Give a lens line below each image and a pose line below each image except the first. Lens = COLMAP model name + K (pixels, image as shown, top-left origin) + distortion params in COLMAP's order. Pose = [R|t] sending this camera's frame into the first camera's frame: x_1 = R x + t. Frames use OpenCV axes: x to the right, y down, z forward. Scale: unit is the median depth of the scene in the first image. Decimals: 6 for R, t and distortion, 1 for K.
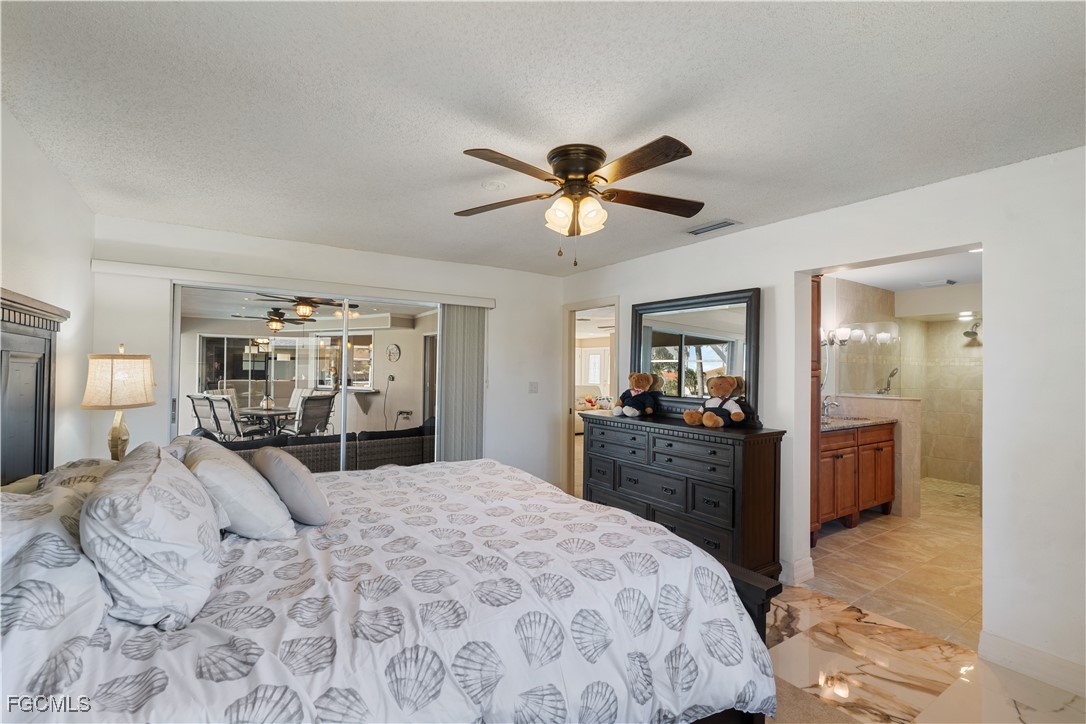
lens RADIAL K [[484.1, 0, 538.7], [0, 484.1, 363.0], [0, 0, 1]] dist [-0.003775, 0.000193]
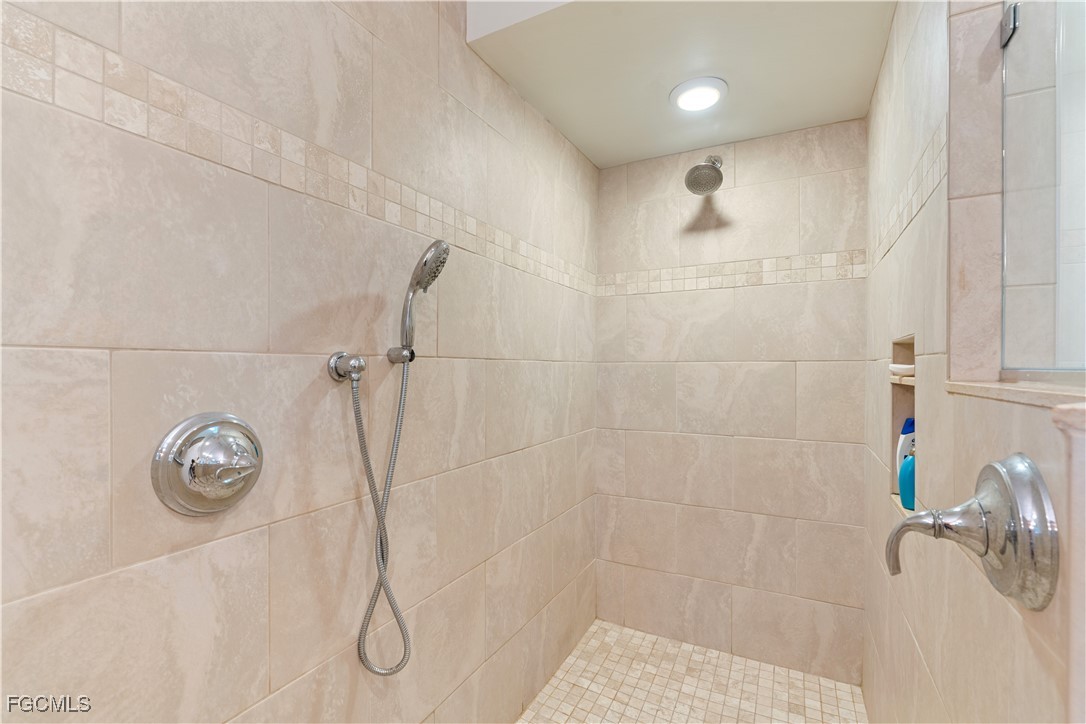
lens RADIAL K [[484.1, 0, 538.7], [0, 484.1, 363.0], [0, 0, 1]] dist [-0.003775, 0.000193]
pose [[0.874827, -0.003644, 0.484421, 0.626136], [-0.000930, 0.999957, 0.009201, 0.052171], [-0.484434, -0.008499, 0.874786, 0.748778]]
